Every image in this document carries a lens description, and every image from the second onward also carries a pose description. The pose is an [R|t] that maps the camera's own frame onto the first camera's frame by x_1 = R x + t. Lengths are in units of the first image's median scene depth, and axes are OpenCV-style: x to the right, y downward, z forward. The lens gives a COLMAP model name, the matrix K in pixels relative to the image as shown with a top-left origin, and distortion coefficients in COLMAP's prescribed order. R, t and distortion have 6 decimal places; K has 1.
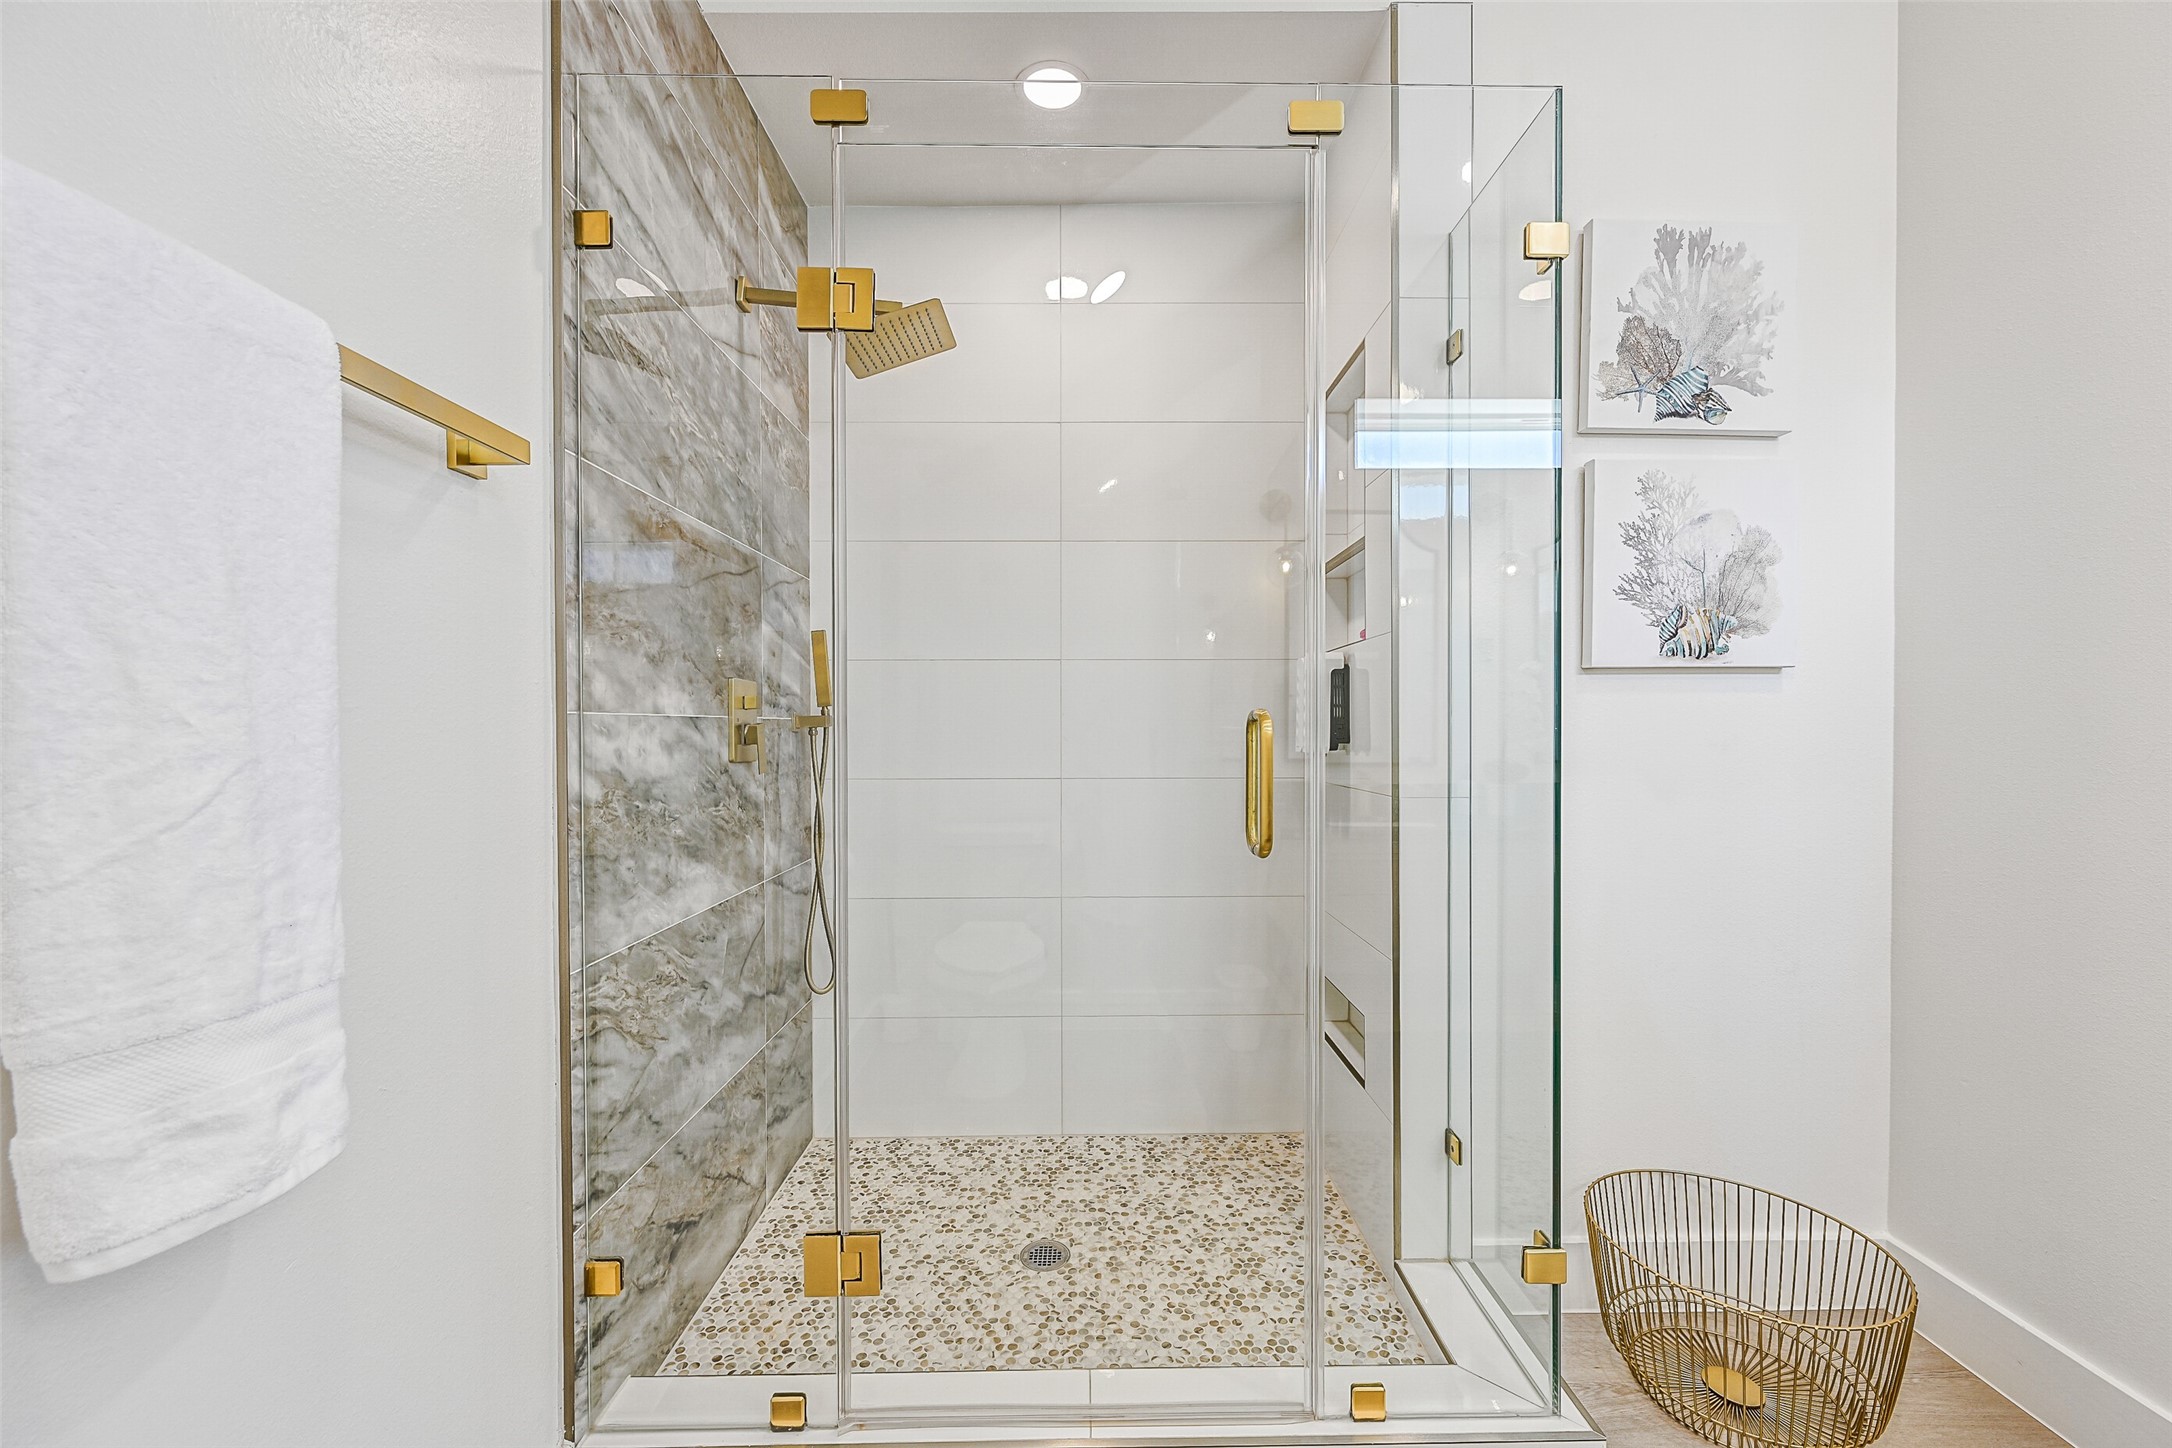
lens RADIAL K [[862.7, 0, 1095.8], [0, 862.7, 728.5], [0, 0, 1]] dist [0.001639, 0.000205]
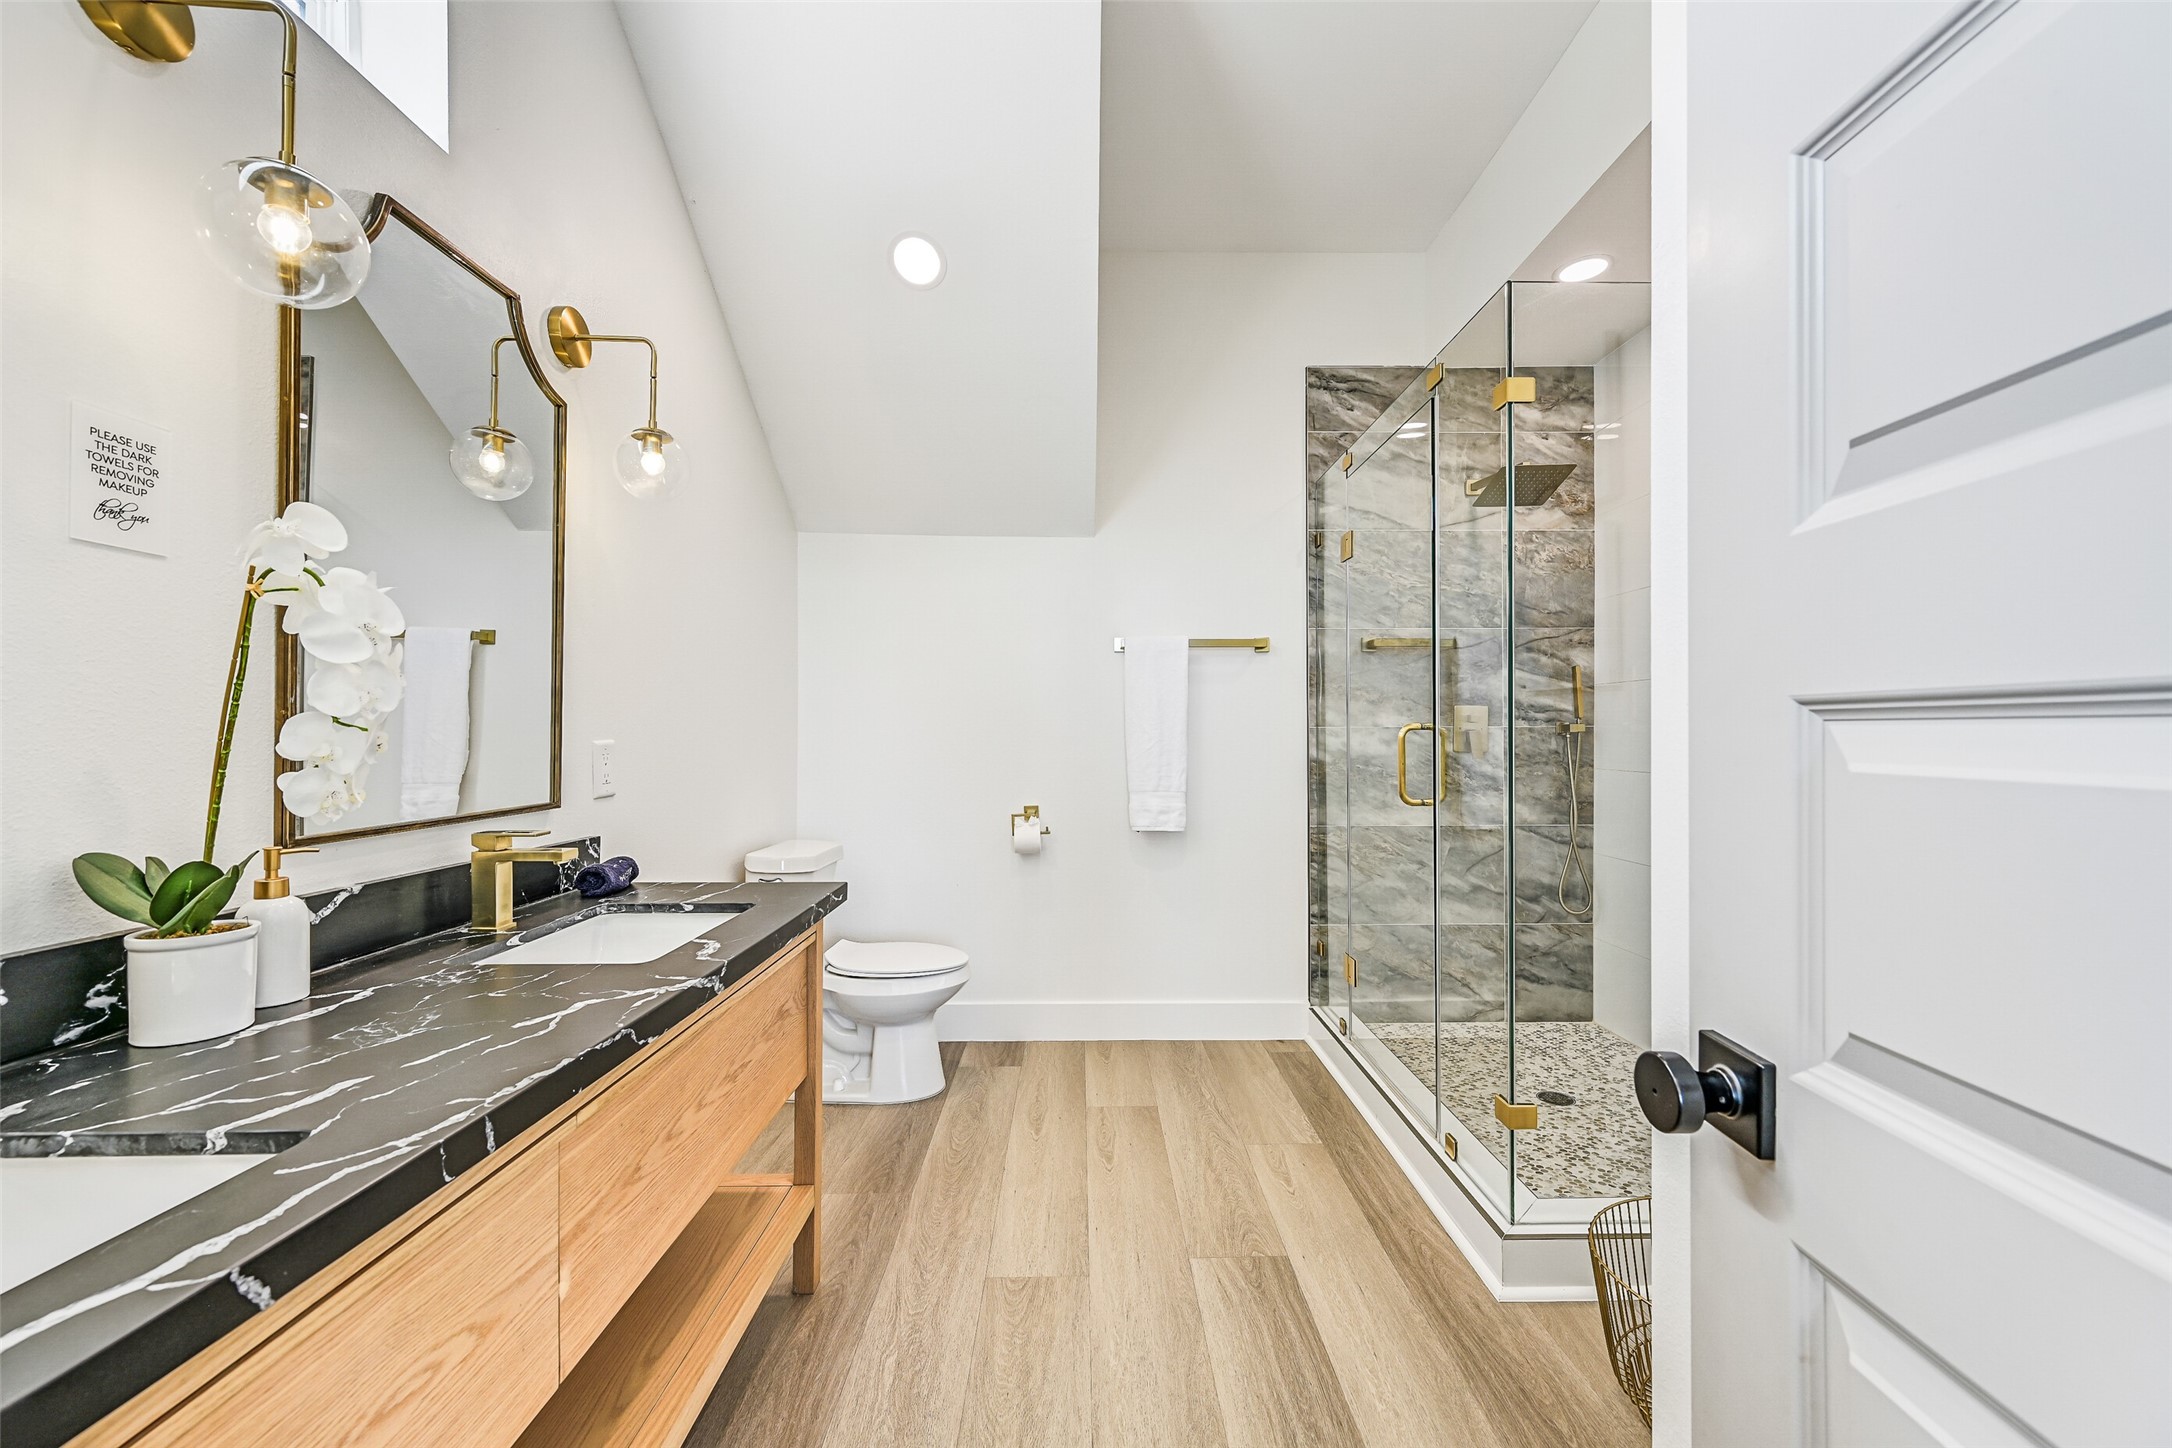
lens RADIAL K [[862.7, 0, 1095.8], [0, 862.7, 728.5], [0, 0, 1]] dist [0.001639, 0.000205]
pose [[0.002669, -0.004327, -0.999987, 1.413922], [0.002482, 0.999988, -0.004320, -0.003550], [0.999993, -0.002470, 0.002680, 0.234454]]
